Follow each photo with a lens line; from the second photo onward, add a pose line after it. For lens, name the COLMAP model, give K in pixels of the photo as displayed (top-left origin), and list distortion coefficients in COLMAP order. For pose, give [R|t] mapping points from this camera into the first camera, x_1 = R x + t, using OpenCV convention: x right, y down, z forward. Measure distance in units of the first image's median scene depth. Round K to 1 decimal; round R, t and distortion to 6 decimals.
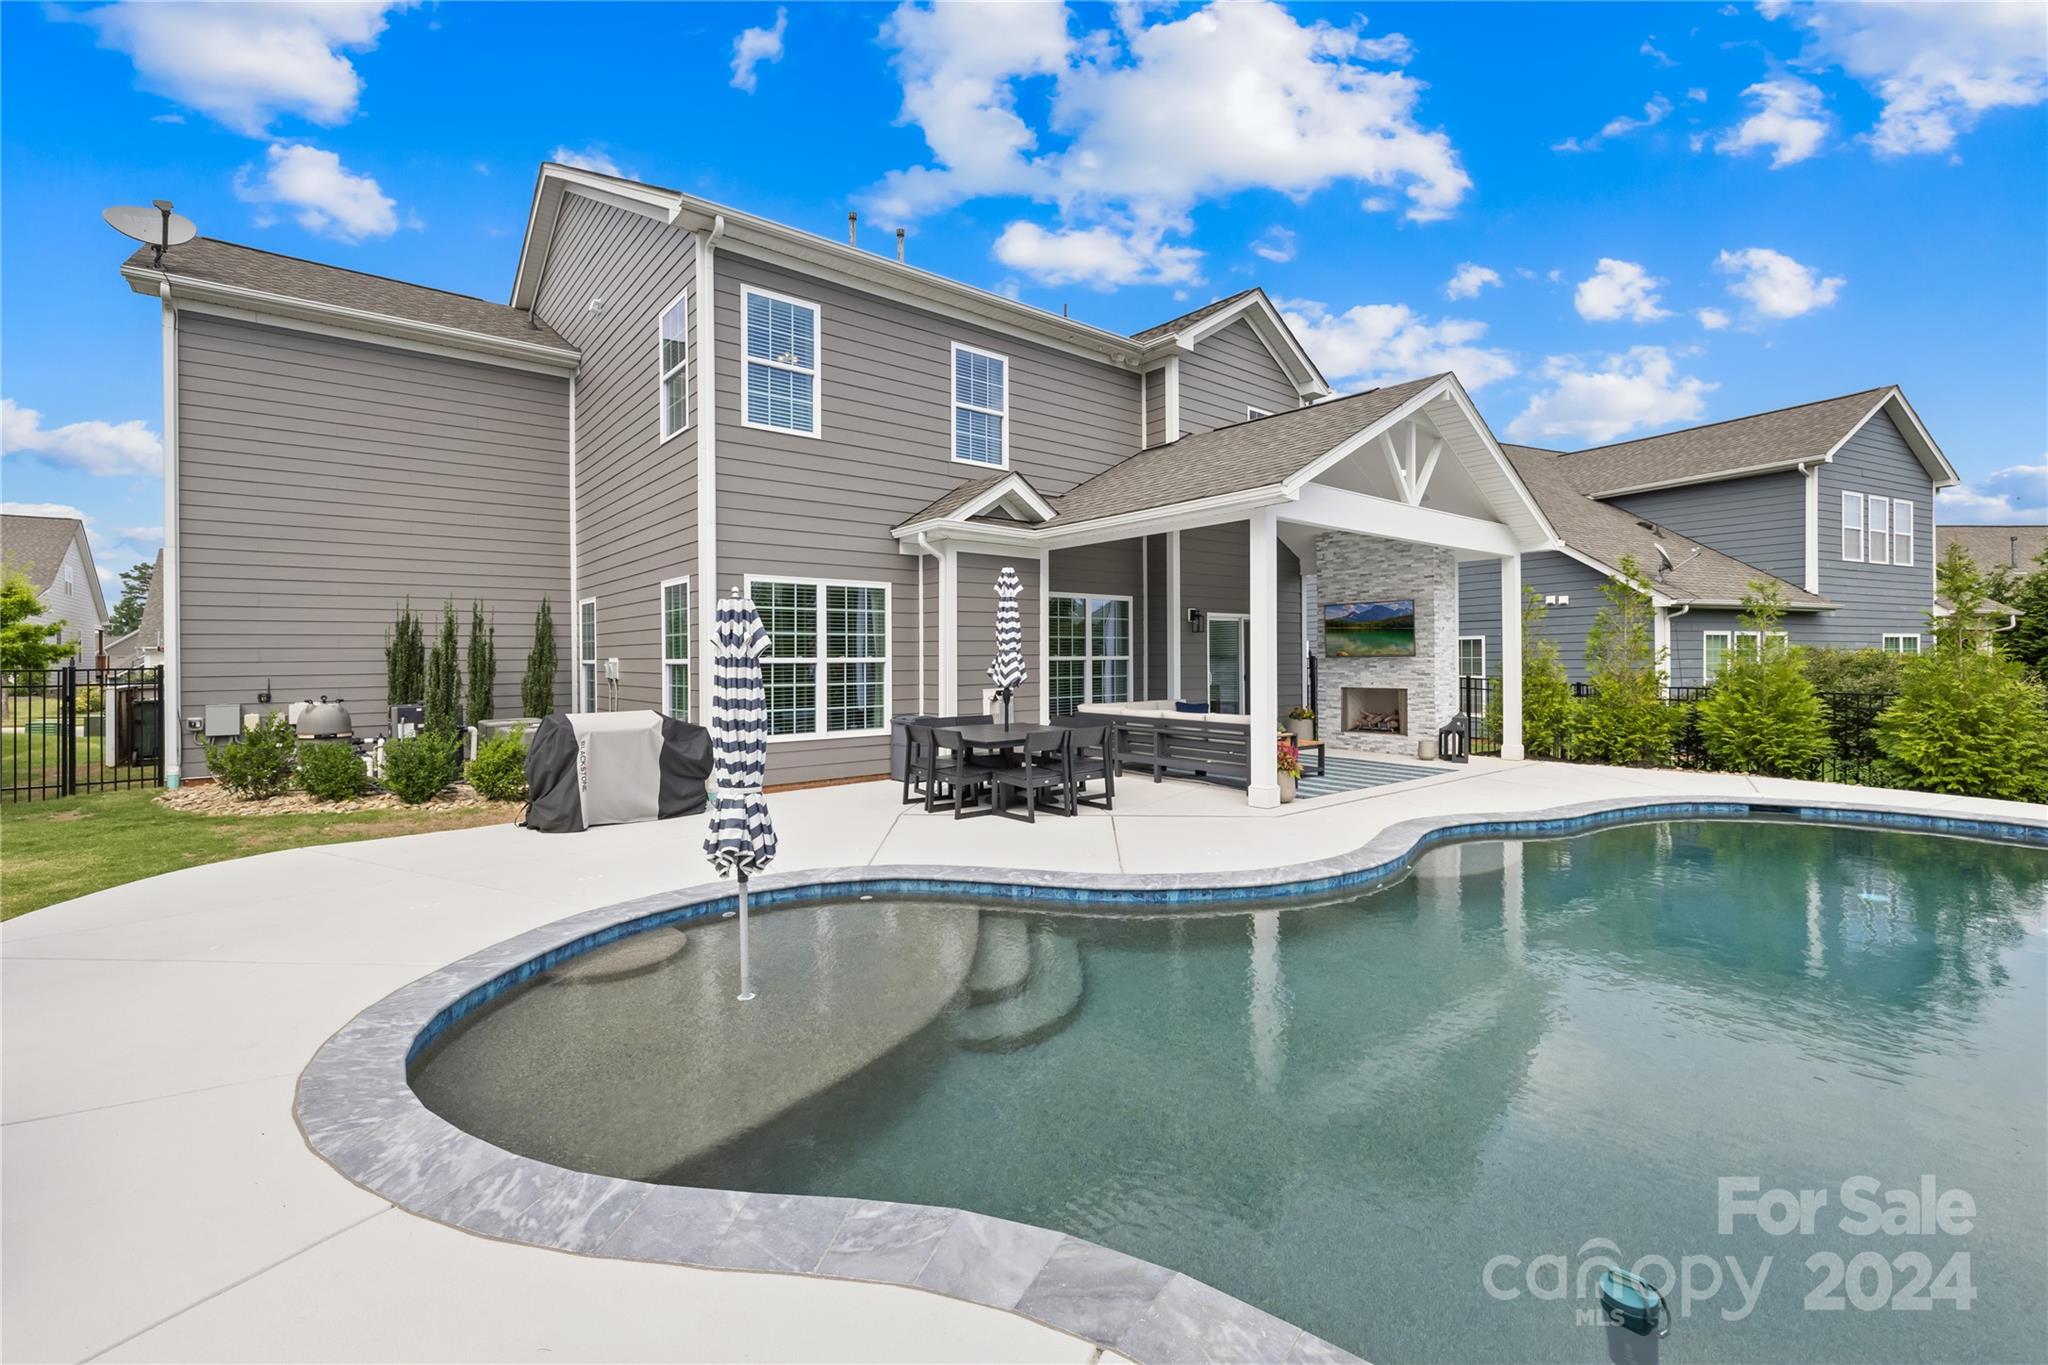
lens RADIAL K [[872.4, 0, 1030.5], [0, 872.4, 659.1], [0, 0, 1]] dist [-0.000446, -0.000057]
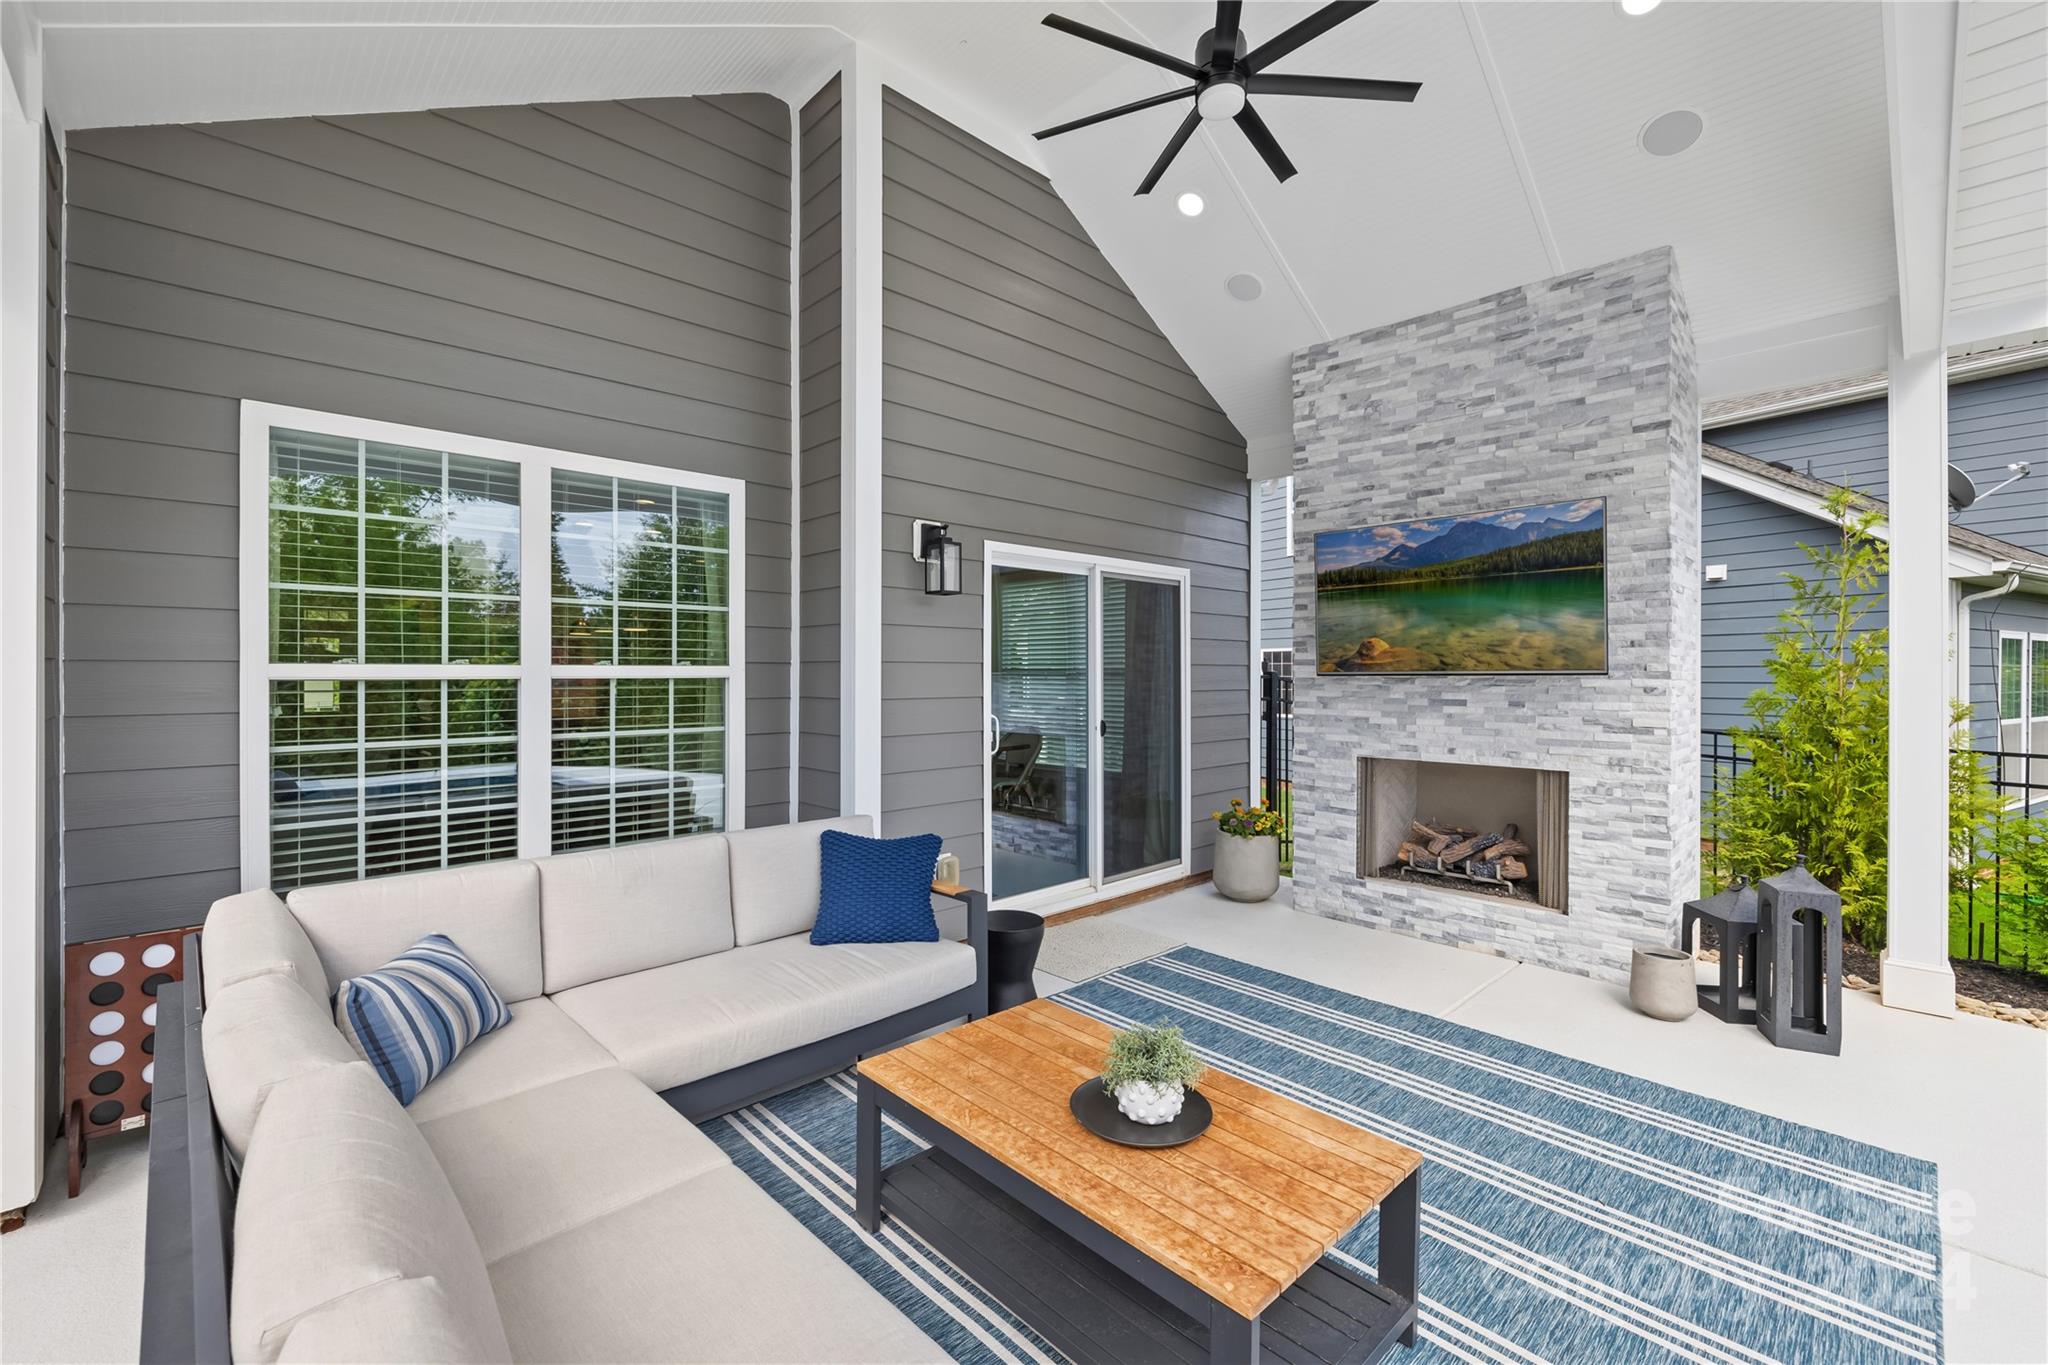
lens RADIAL K [[864.3, 0, 1023.4], [0, 864.3, 672.7], [0, 0, 1]] dist [0.001390, 0.000189]
pose [[0.997830, 0.008611, 0.065282, 0.205006], [-0.008553, 0.999963, -0.001166, -0.001640], [-0.065290, 0.000605, 0.997866, 0.693021]]
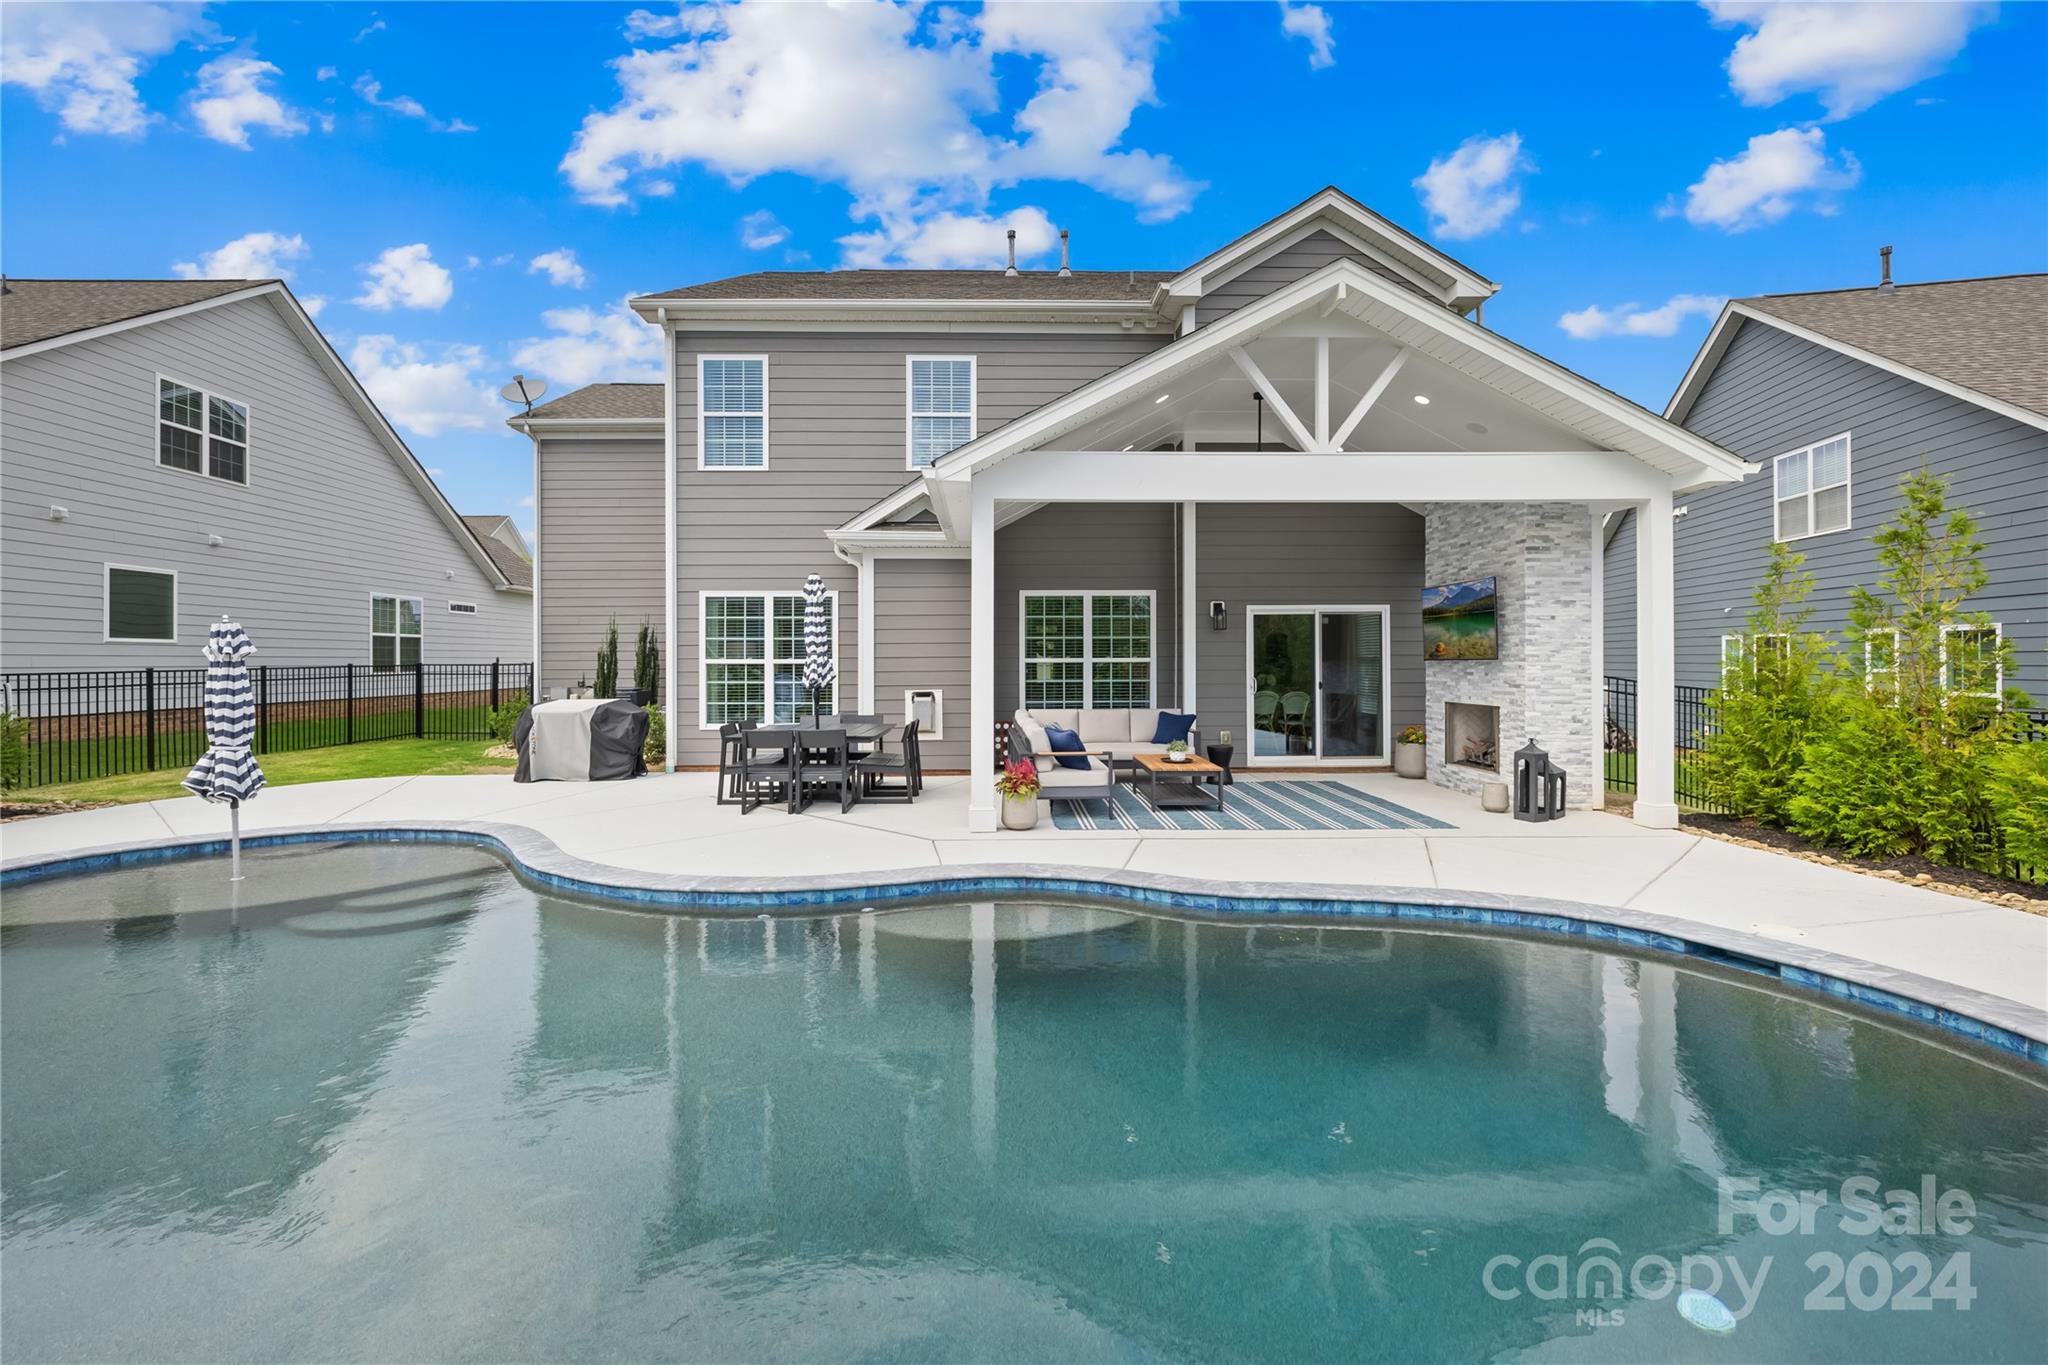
lens RADIAL K [[882.3, 0, 1003.3], [0, 882.3, 661.5], [0, 0, 1]] dist [-0.000827, -0.000035]
pose [[0.782972, 0.005086, -0.622036, 0.564993], [-0.002968, 0.999986, 0.004439, -0.003681], [0.622050, -0.001629, 0.782976, 0.213553]]
